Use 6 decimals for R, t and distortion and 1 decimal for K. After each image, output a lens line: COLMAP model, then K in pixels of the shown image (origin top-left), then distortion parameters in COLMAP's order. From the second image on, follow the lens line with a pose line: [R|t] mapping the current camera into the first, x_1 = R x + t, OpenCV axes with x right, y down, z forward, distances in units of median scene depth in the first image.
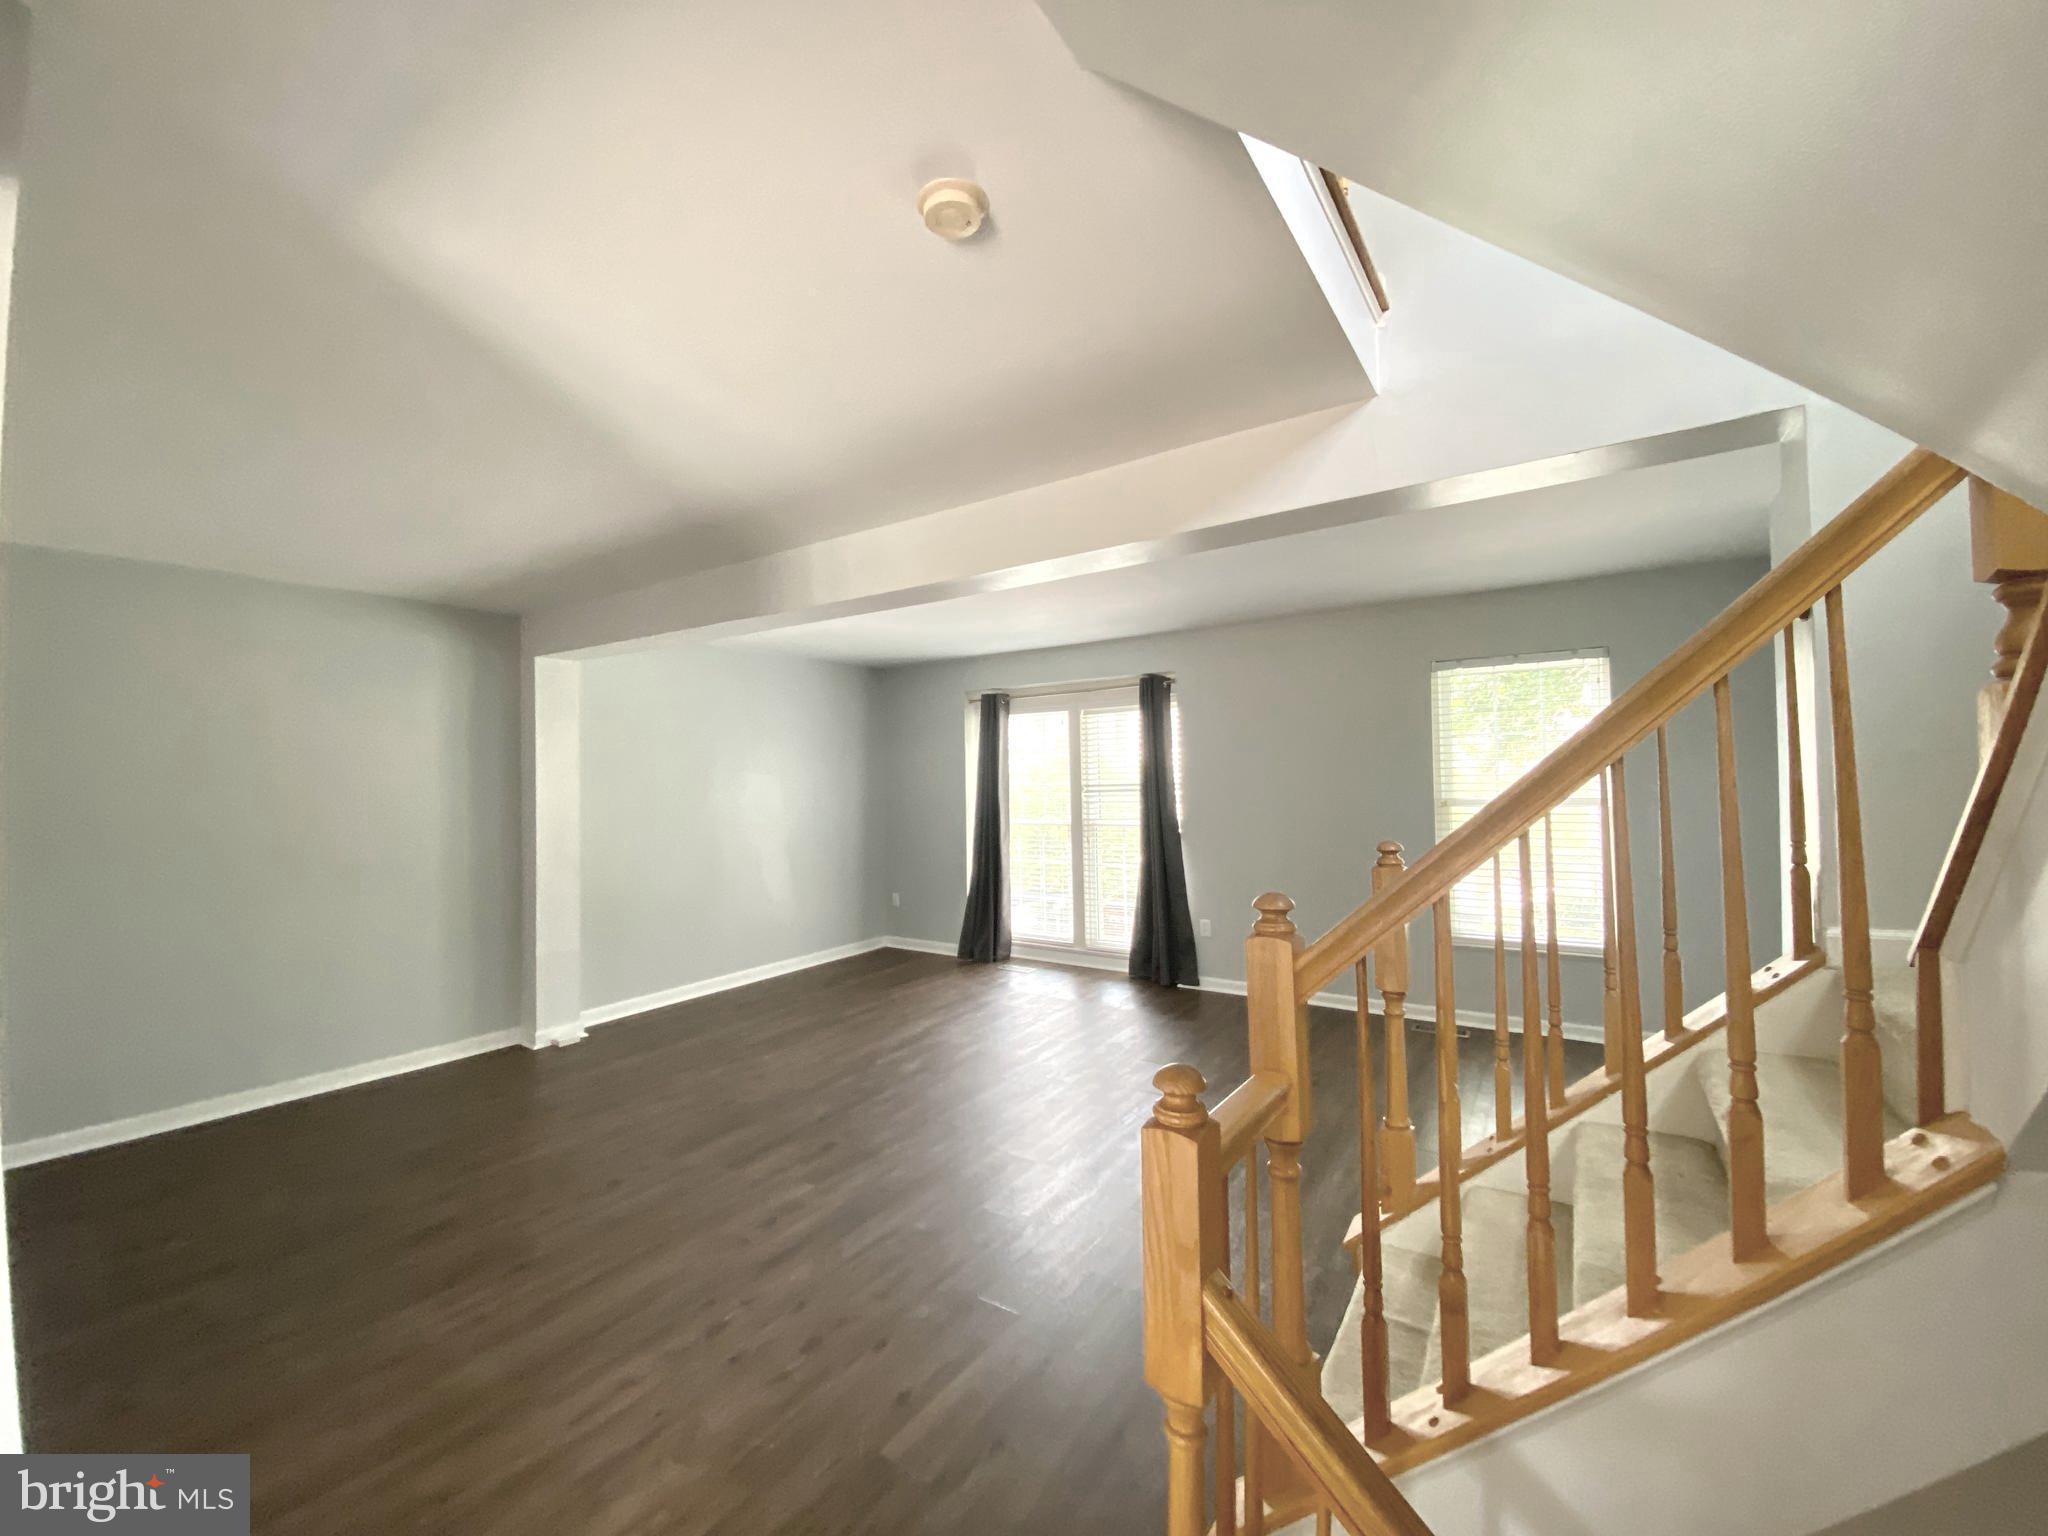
lens RADIAL K [[831.7, 0, 1015.0], [0, 831.7, 760.4], [0, 0, 1]] dist [-0.004202, -0.001956]
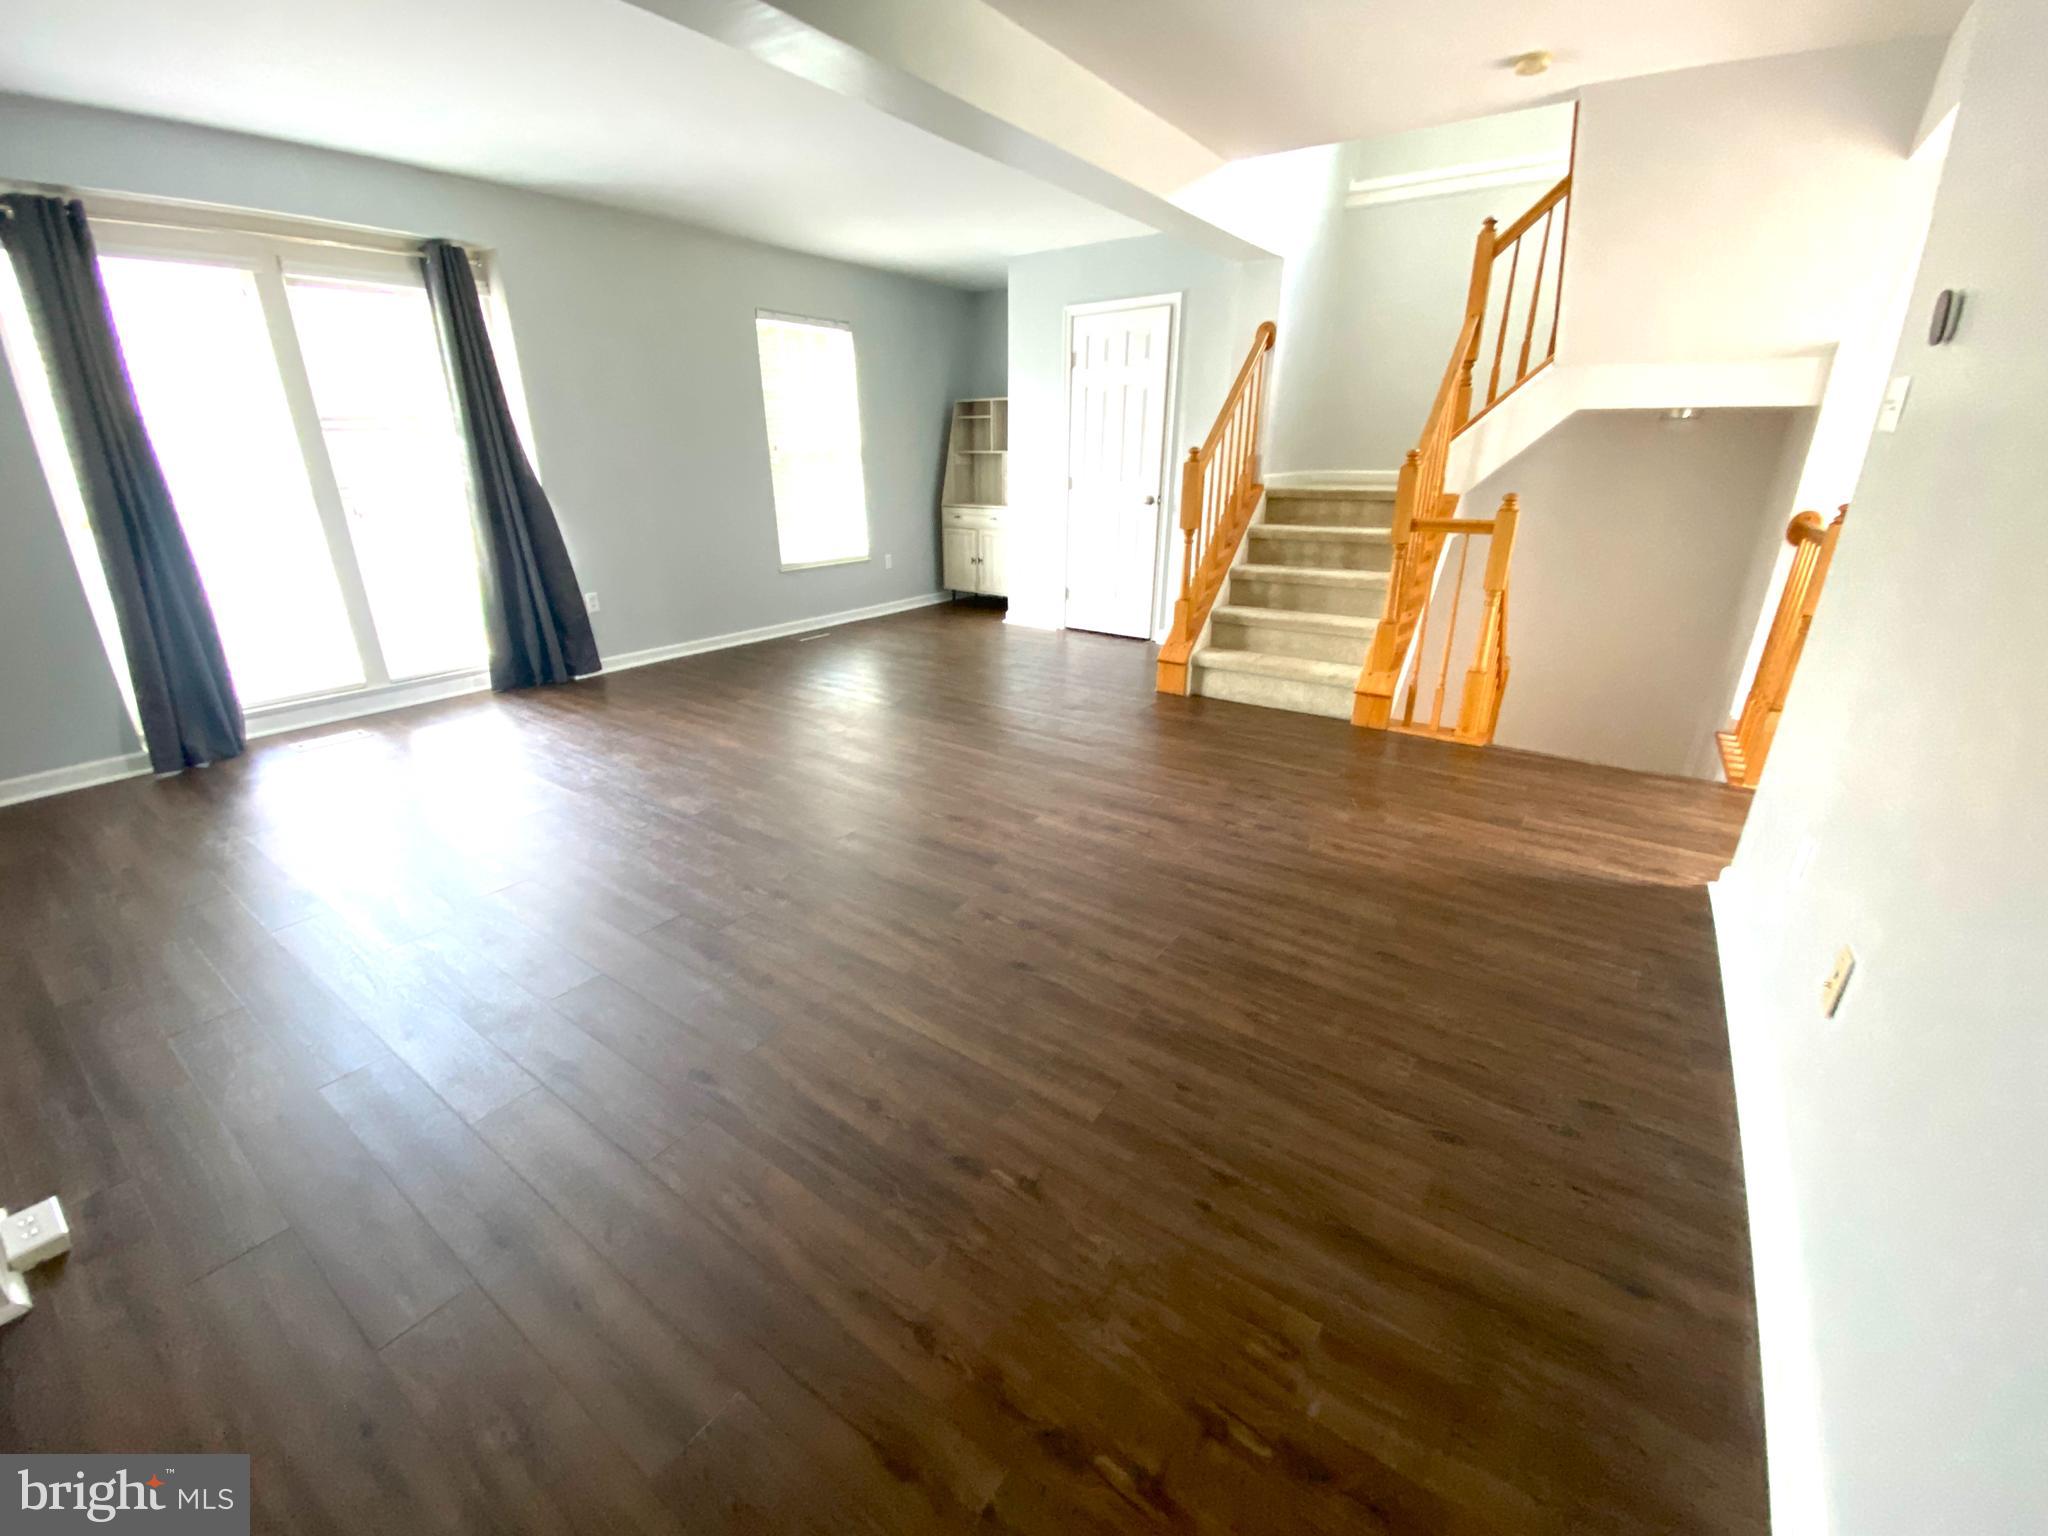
lens RADIAL K [[831.7, 0, 1010.4], [0, 831.7, 769.2], [0, 0, 1]] dist [-0.004202, -0.001956]
pose [[0.021567, -0.340407, 0.940031, -0.619630], [-0.020752, 0.939894, 0.340834, 0.061395], [-0.999552, -0.026858, 0.013206, 0.546538]]
